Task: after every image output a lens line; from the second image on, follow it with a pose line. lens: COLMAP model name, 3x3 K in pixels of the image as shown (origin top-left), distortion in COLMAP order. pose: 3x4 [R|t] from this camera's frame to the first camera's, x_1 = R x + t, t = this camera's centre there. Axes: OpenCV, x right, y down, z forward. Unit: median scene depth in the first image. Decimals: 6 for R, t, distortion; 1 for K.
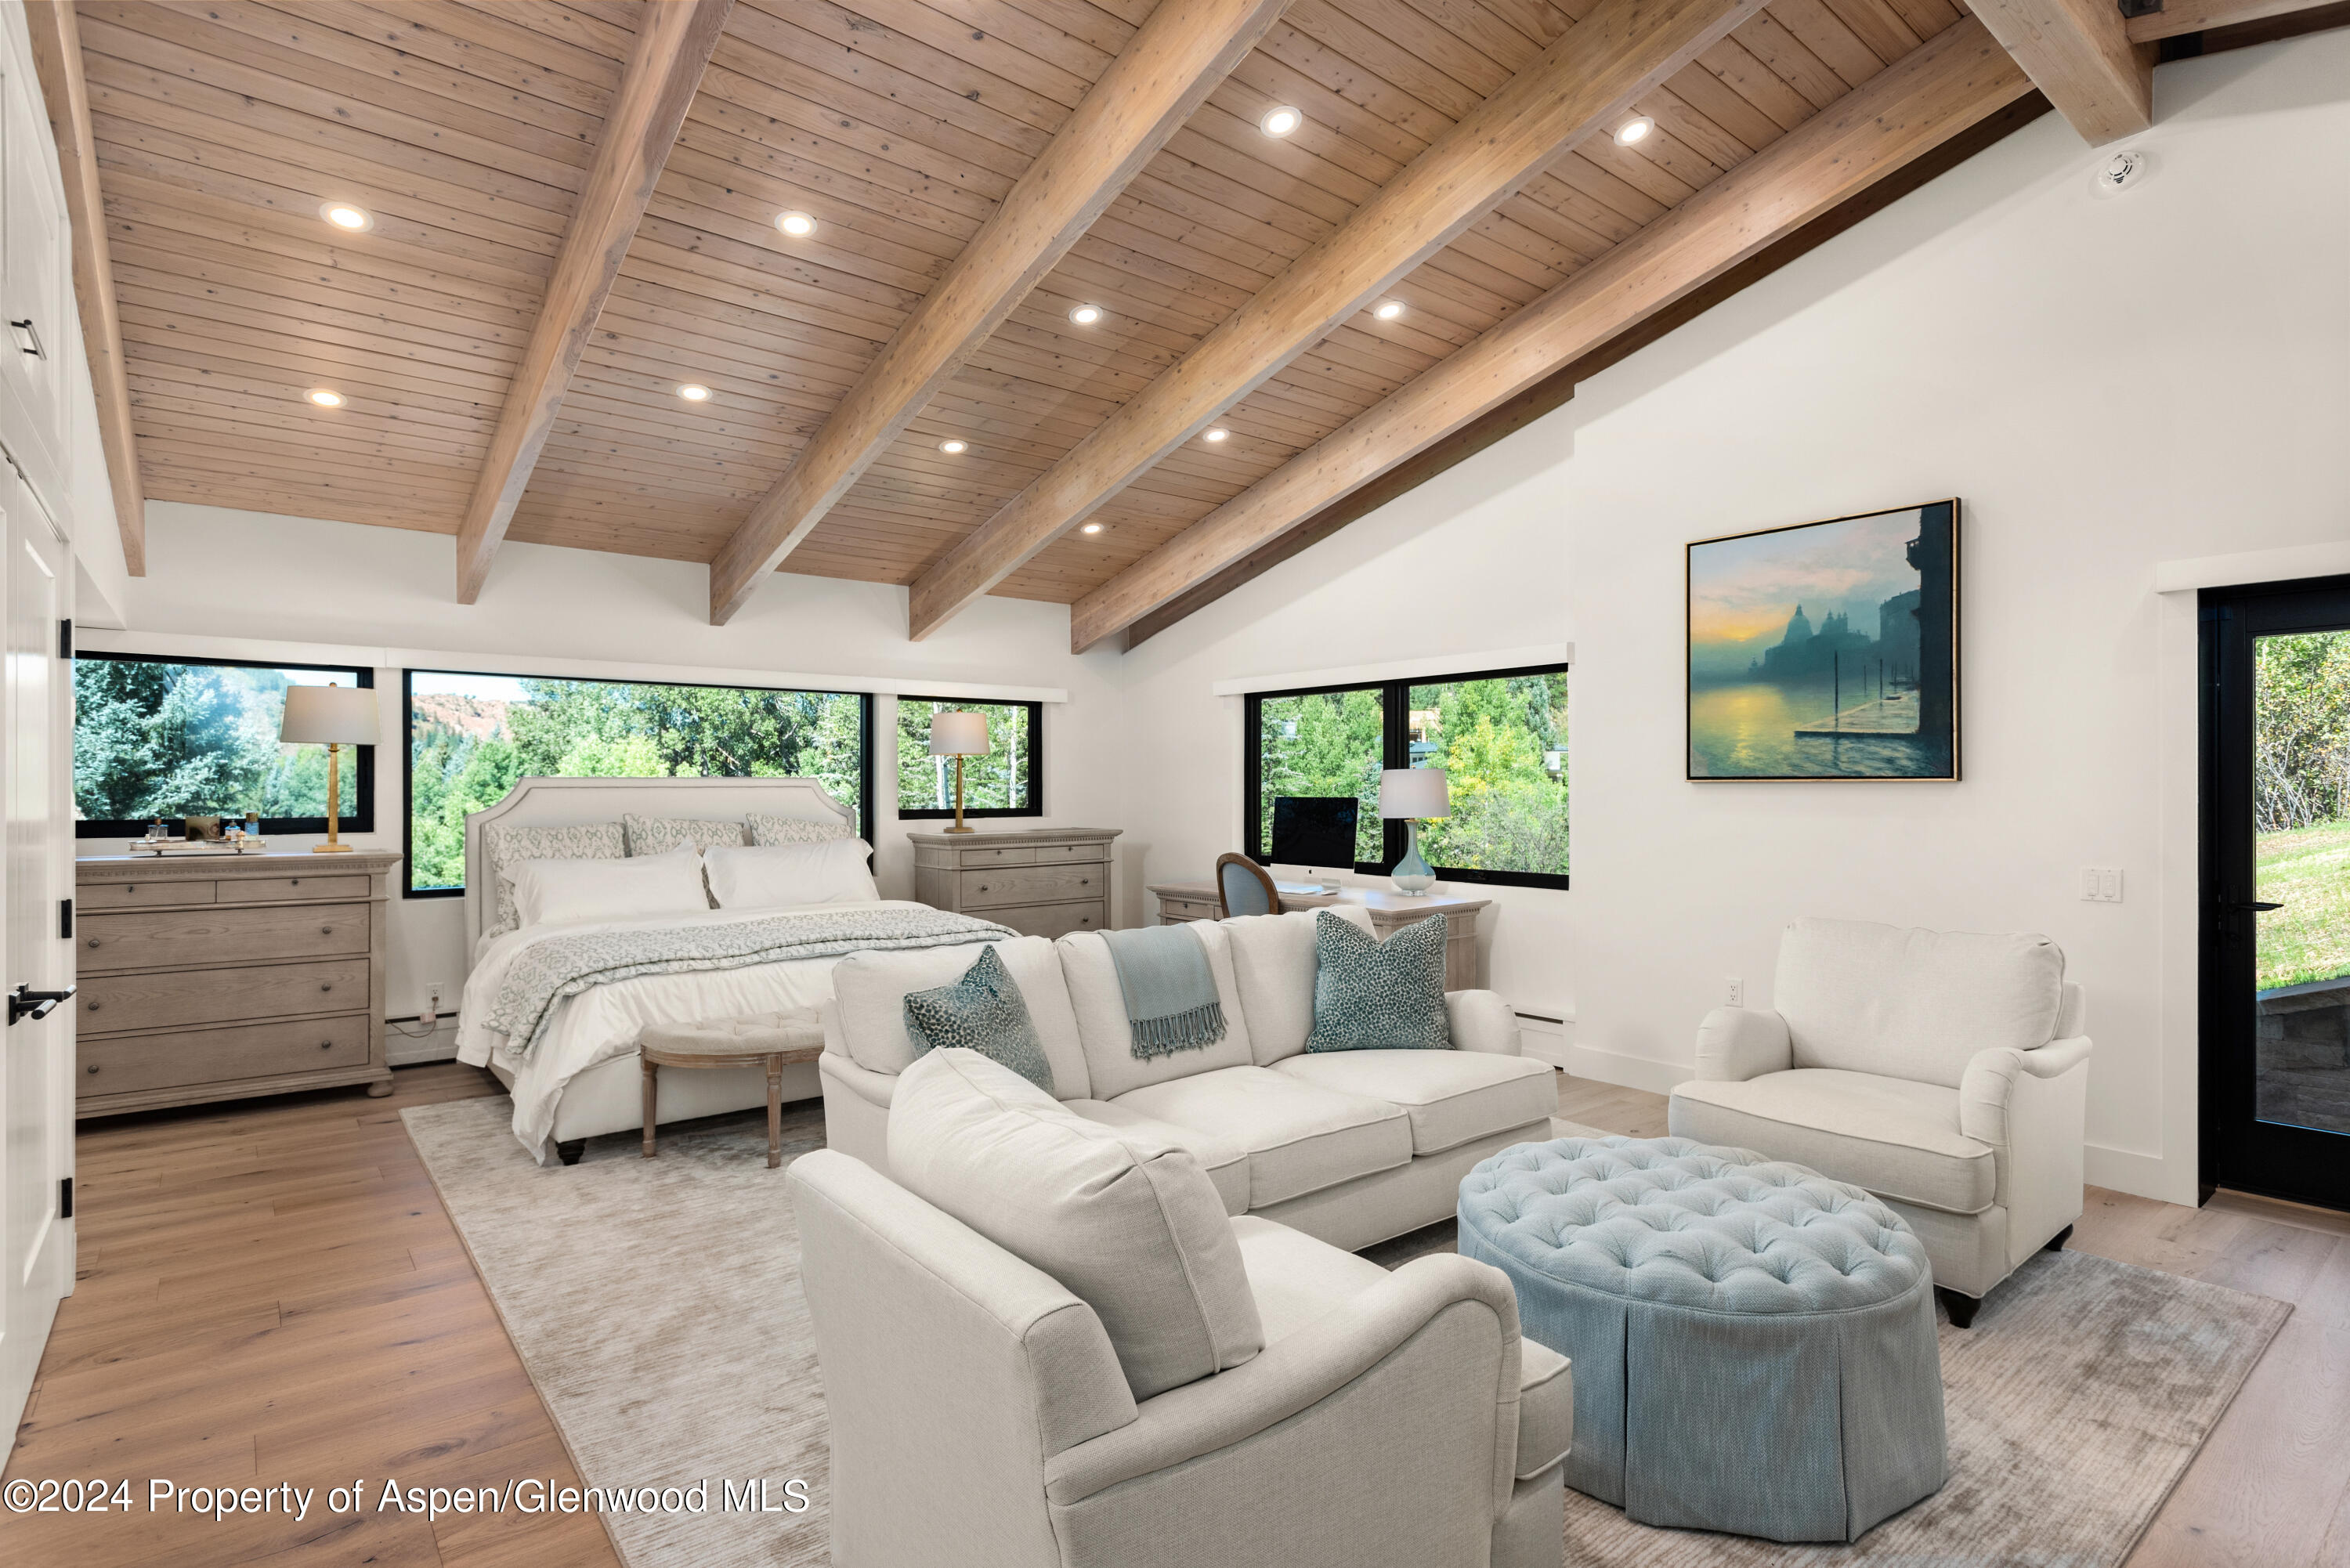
lens RADIAL K [[1159.1, 0, 1175.1], [0, 1159.1, 783.6], [0, 0, 1]] dist [0.000427, 0.000009]
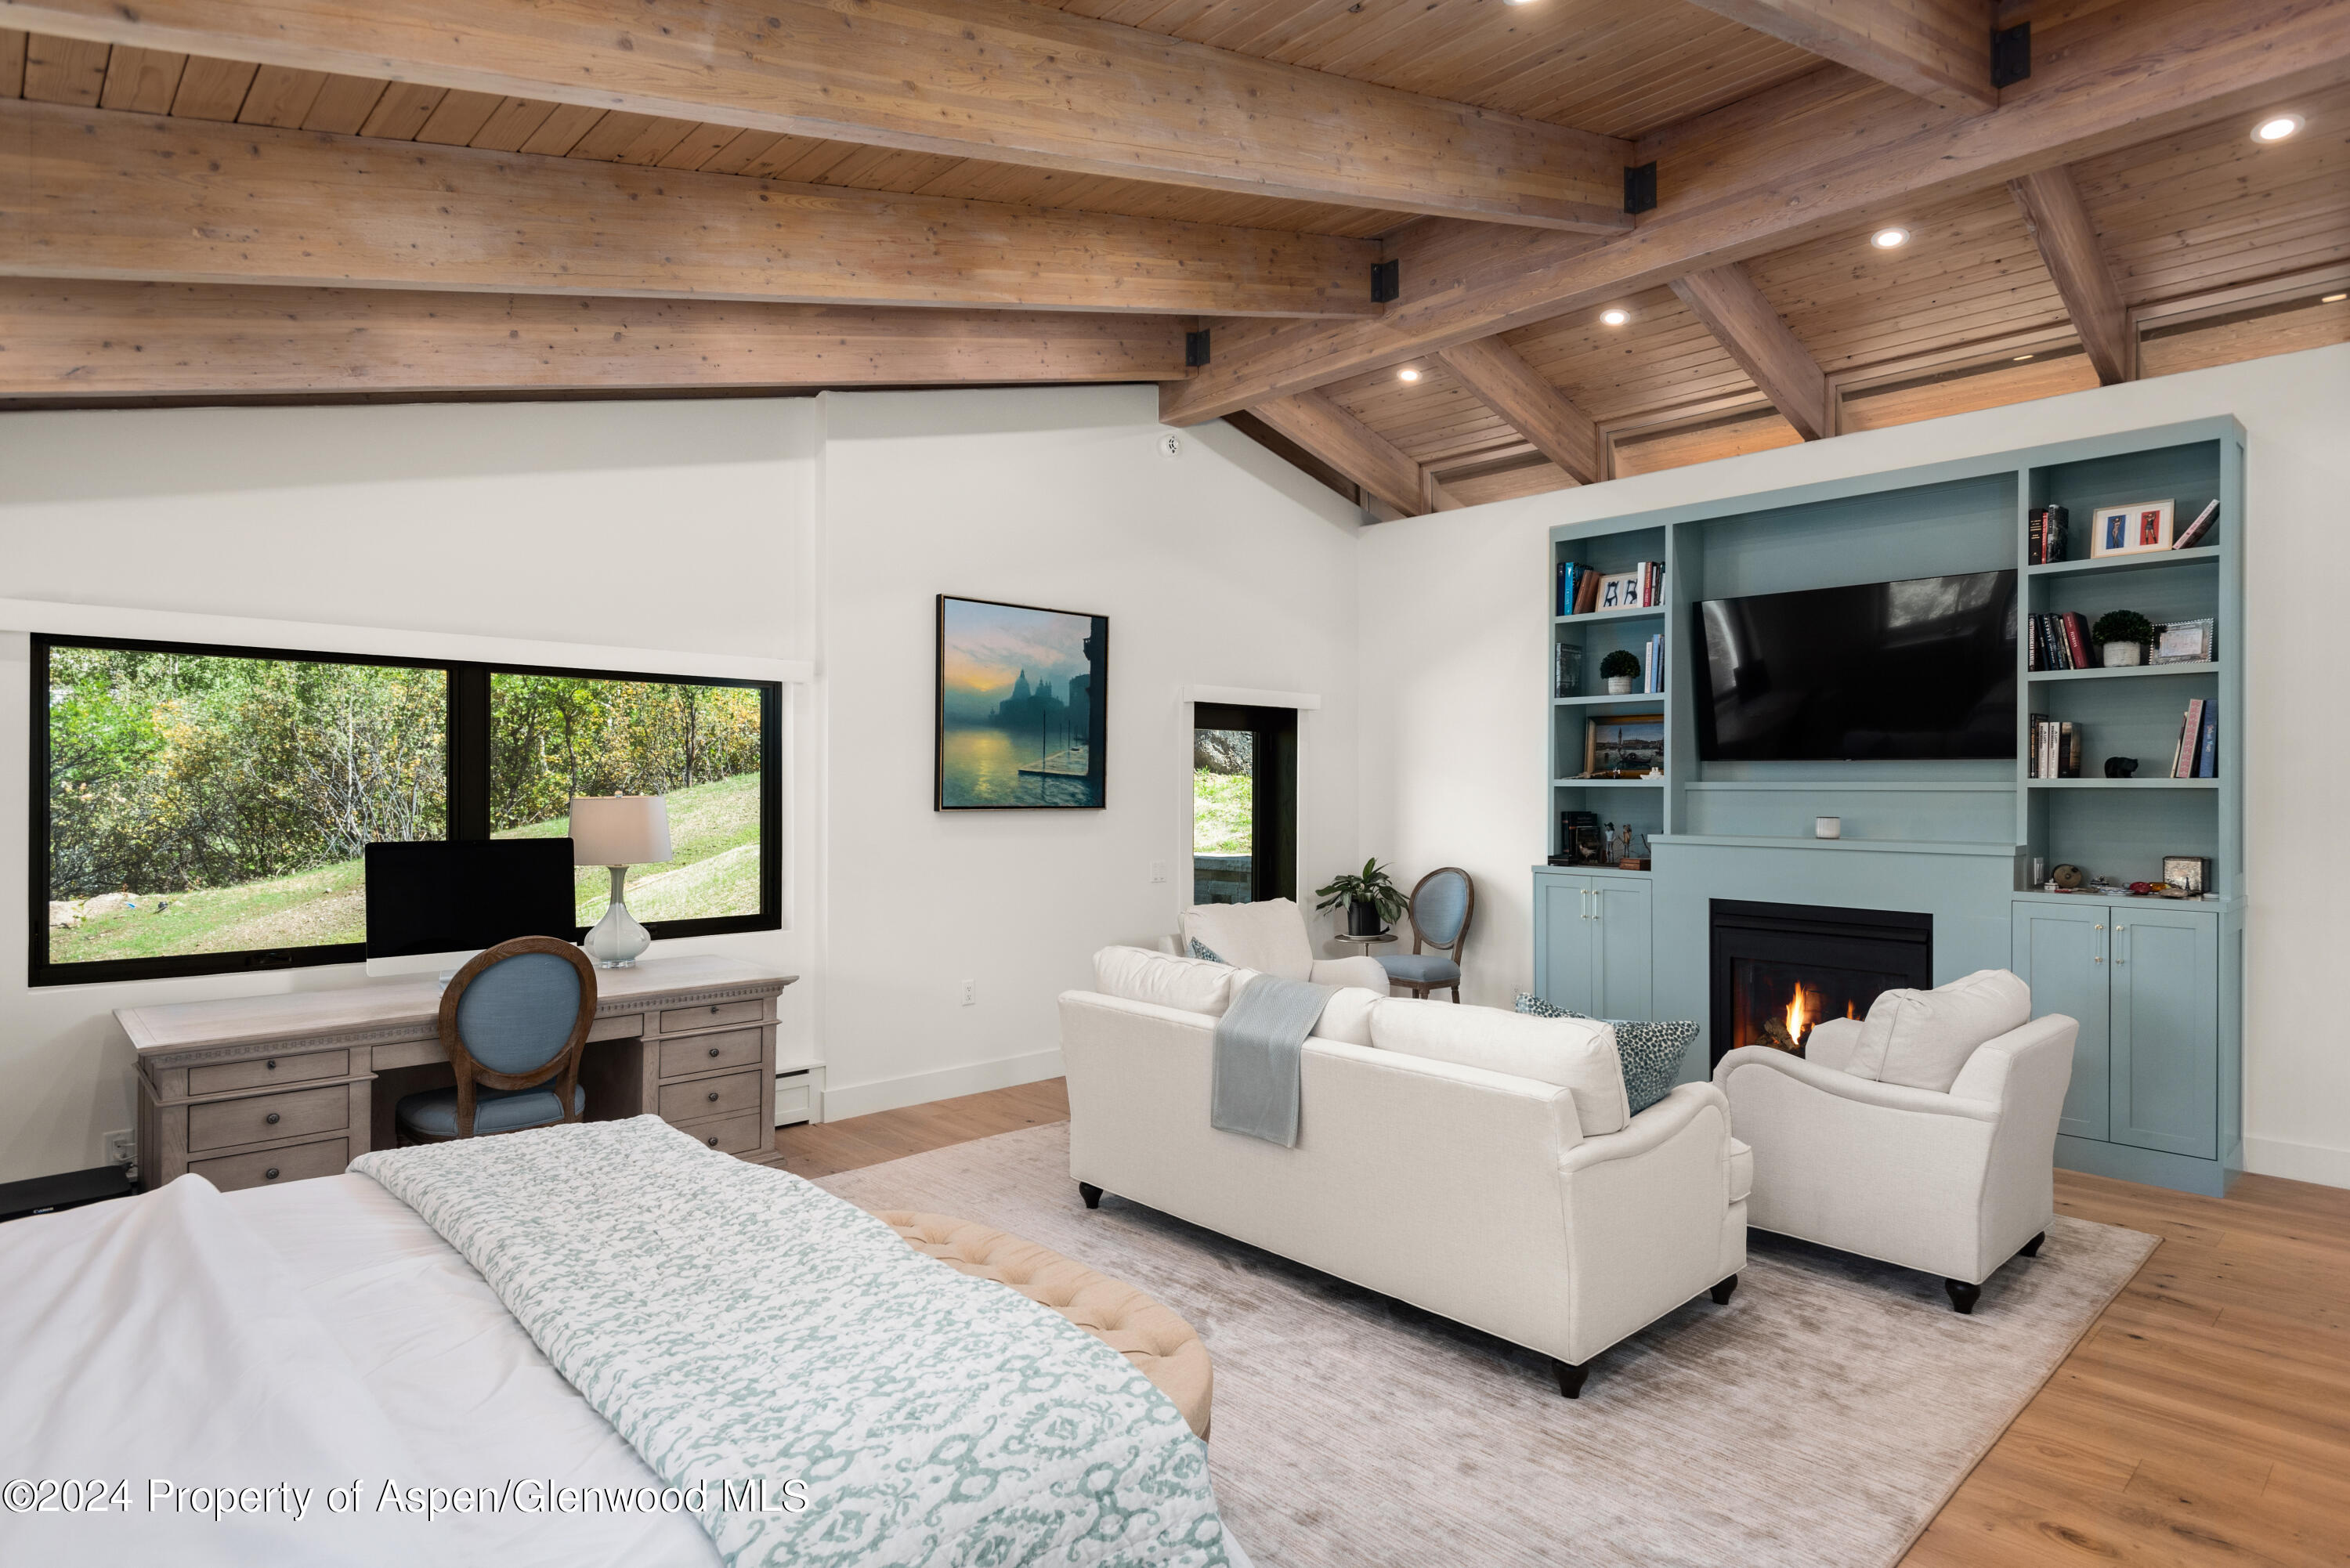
lens RADIAL K [[1284.5, 0, 1174.4], [0, 1284.5, 790.5], [0, 0, 1]] dist [0.000529, 0.000015]
pose [[-0.083098, 0.007656, 0.996512, -0.868945], [0.000202, 0.999971, -0.007666, -0.012860], [-0.996541, -0.000436, -0.083097, 0.965273]]
